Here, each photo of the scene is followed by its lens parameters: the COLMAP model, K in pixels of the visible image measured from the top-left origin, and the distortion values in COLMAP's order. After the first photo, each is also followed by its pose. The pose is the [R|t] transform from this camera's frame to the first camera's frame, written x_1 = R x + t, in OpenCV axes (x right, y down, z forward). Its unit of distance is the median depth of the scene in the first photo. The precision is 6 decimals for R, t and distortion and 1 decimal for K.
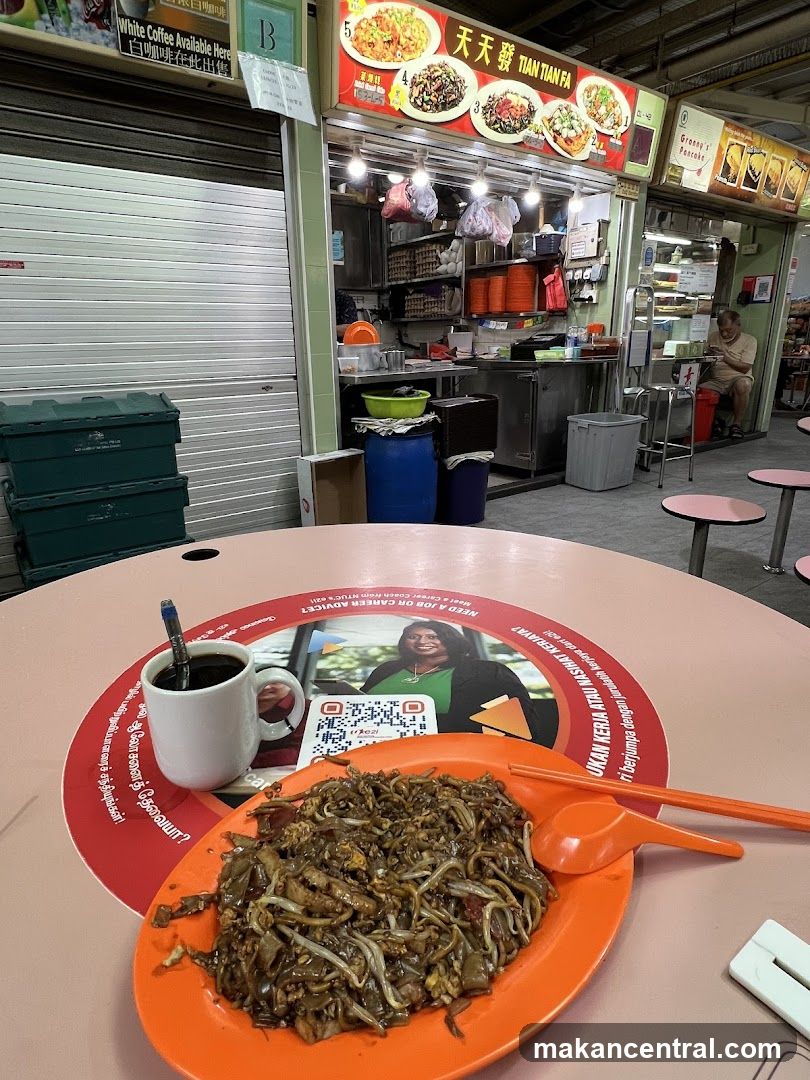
lens RADIAL K [[595.9, 0, 405.0], [0, 595.9, 540.0], [0, 0, 1]] dist [0.000200, 0.000088]
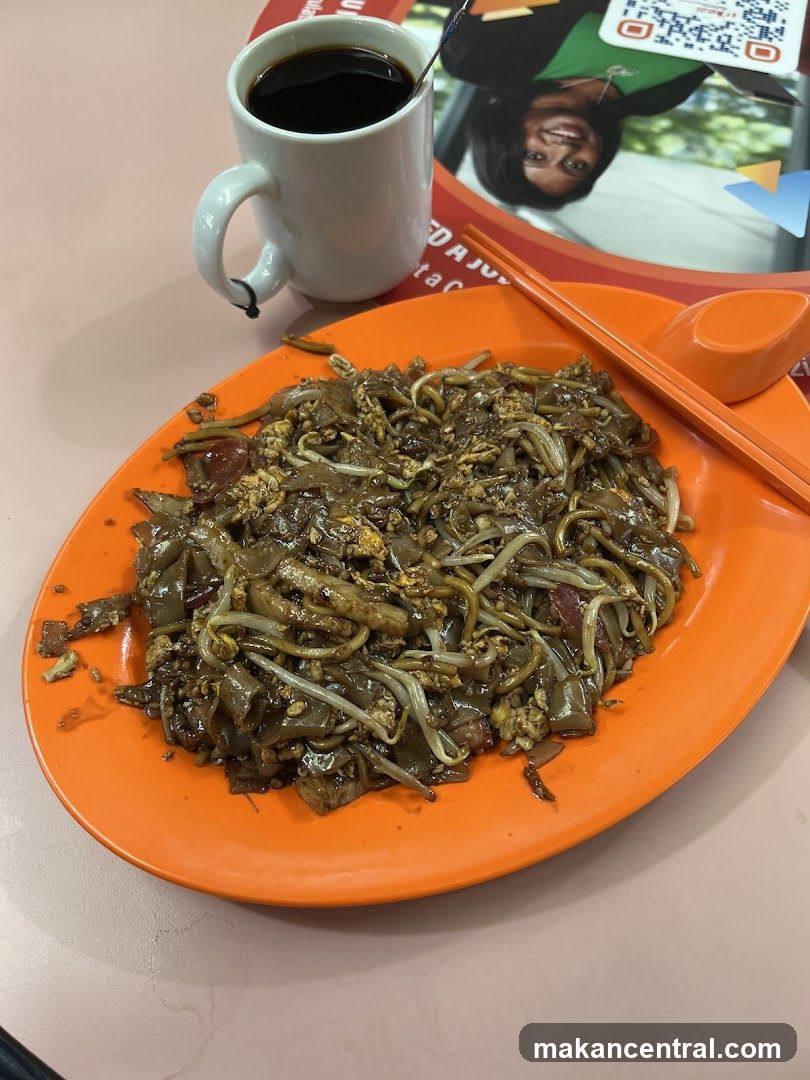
lens RADIAL K [[771.7, 0, 405.0], [0, 771.7, 540.0], [0, 0, 1]] dist [0.050543, -0.000109]
pose [[0.999285, -0.036954, 0.008005, -0.051922], [0.021839, 0.736918, 0.675629, 0.031850], [-0.030866, -0.674971, 0.737198, 0.467891]]
